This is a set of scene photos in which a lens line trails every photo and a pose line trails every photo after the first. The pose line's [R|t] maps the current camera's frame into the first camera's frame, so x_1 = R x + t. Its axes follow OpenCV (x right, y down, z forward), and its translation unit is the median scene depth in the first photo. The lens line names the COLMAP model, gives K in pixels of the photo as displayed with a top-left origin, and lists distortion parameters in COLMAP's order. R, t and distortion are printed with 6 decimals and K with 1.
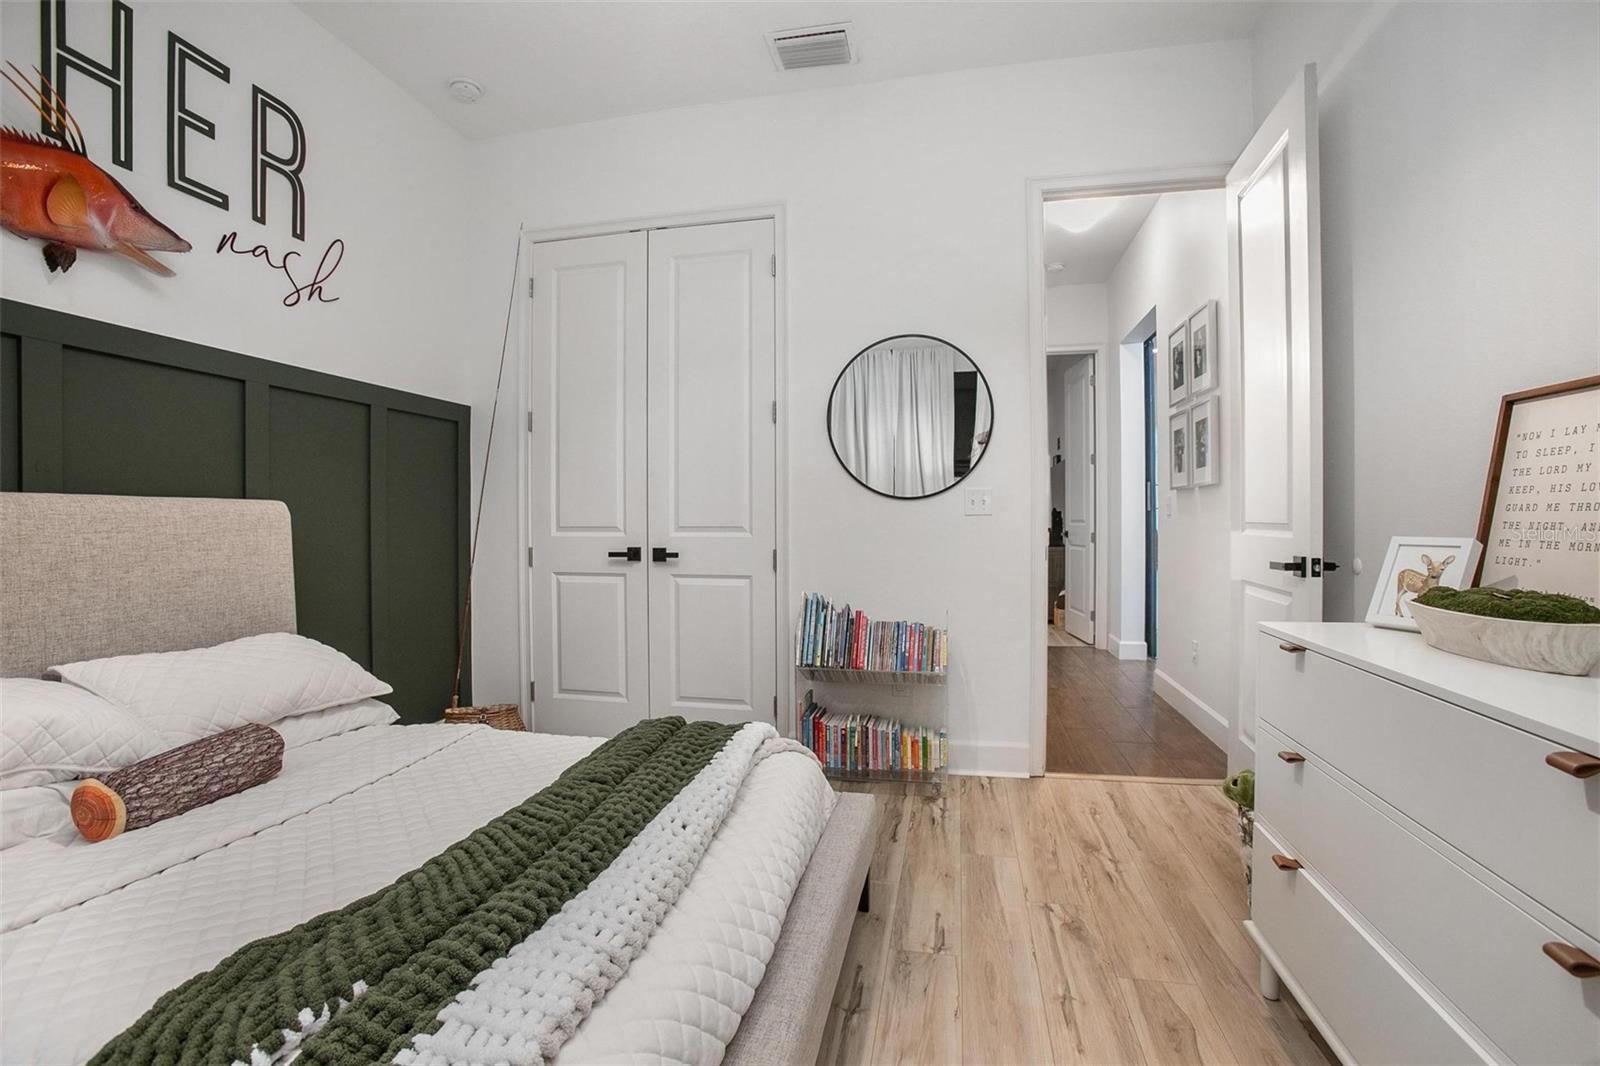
lens RADIAL K [[721.5, 0, 796.0], [0, 721.5, 522.1], [0, 0, 1]] dist [-0.001785, 0.000108]
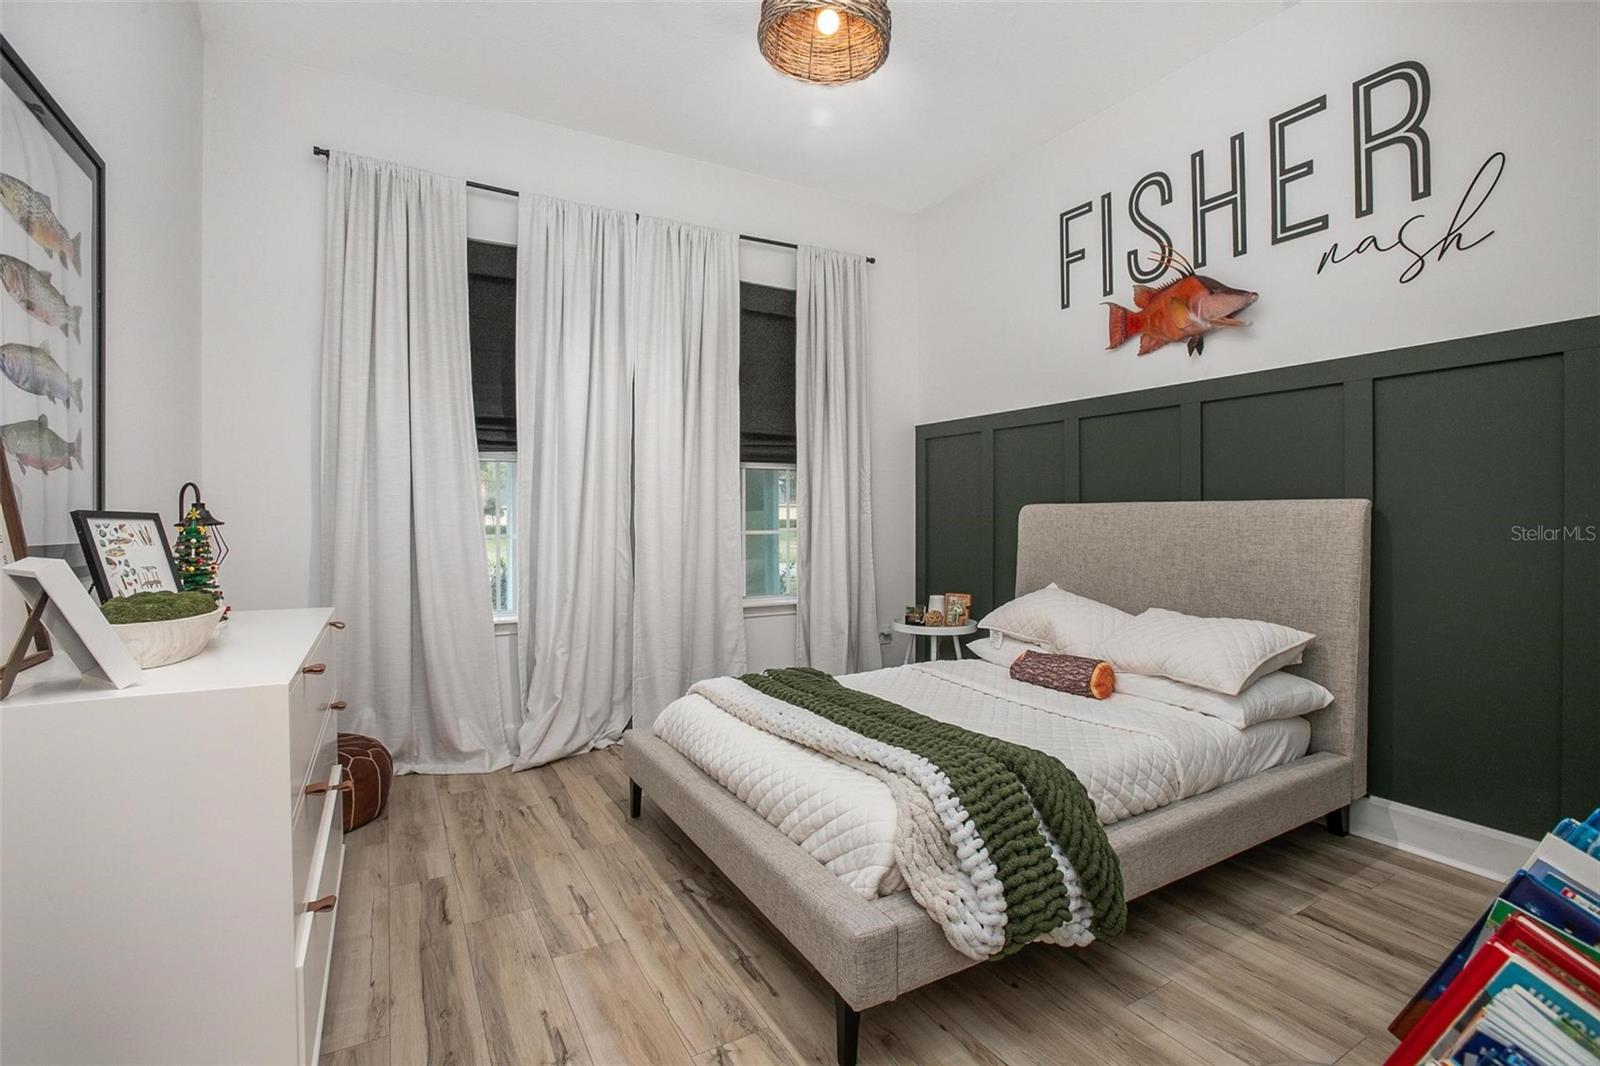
lens RADIAL K [[721.5, 0, 795.0], [0, 721.5, 526.0], [0, 0, 1]] dist [-0.001785, 0.000108]
pose [[-0.733168, 0.012611, -0.679930, 0.593098], [0.000434, 0.999837, 0.018076, -0.013807], [0.680047, 0.012958, -0.733054, 1.432548]]
